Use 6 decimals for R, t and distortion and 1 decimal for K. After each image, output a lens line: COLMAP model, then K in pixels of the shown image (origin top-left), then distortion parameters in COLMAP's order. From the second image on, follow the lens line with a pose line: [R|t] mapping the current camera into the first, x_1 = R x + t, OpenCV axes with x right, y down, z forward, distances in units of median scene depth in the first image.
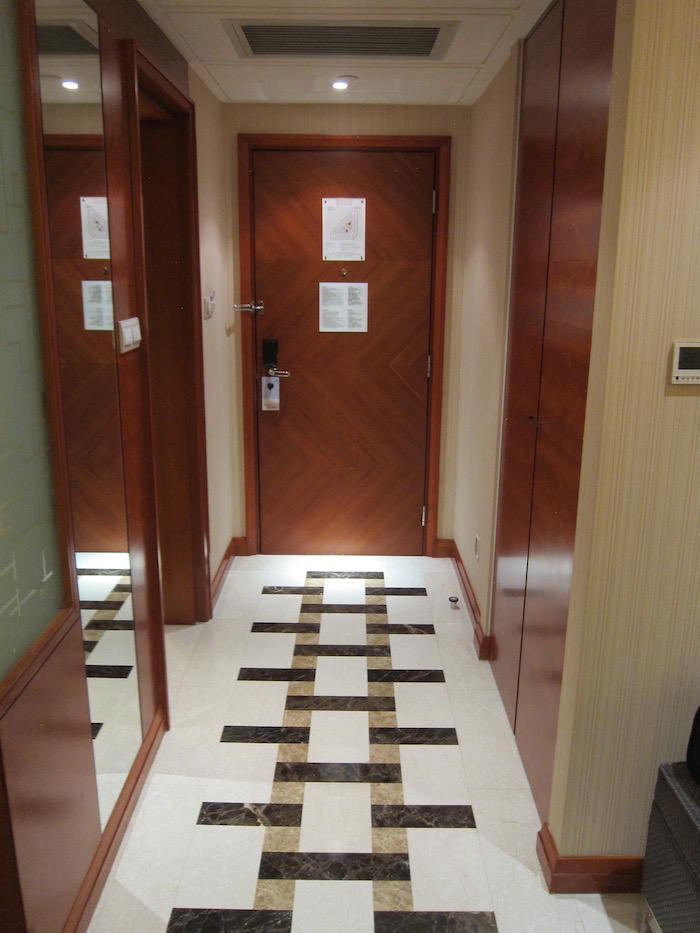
lens RADIAL K [[780.9, 0, 350.5], [0, 780.9, 462.1], [0, 0, 1]] dist [-0.064879, 0.026027]
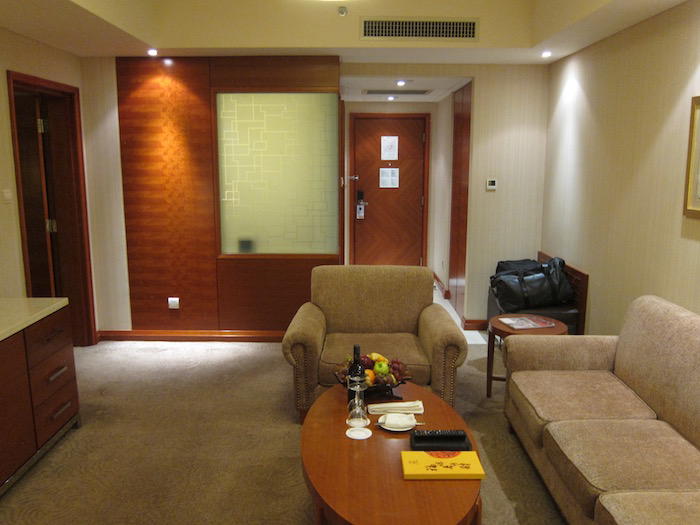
lens RADIAL K [[585.9, 0, 348.8], [0, 585.9, 262.7], [0, 0, 1]] dist [-0.064879, 0.026027]
pose [[0.999960, -0.007703, -0.004599, -0.137911], [0.007342, 0.997243, -0.073836, 0.225746], [0.005155, 0.073799, 0.997260, -0.920126]]
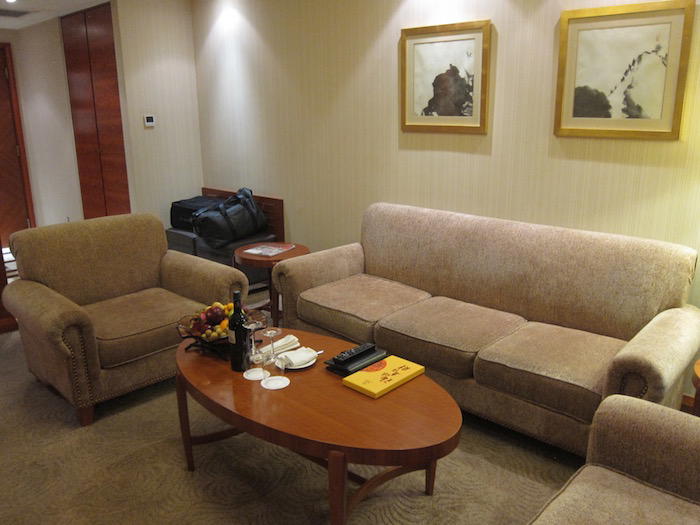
lens RADIAL K [[585.9, 0, 350.1], [0, 585.9, 262.3], [0, 0, 1]] dist [-0.064879, 0.026027]
pose [[0.683700, -0.205847, 0.700129, -0.450759], [0.196715, 0.975865, 0.094818, 0.209894], [-0.702750, 0.072899, 0.707692, -0.741158]]
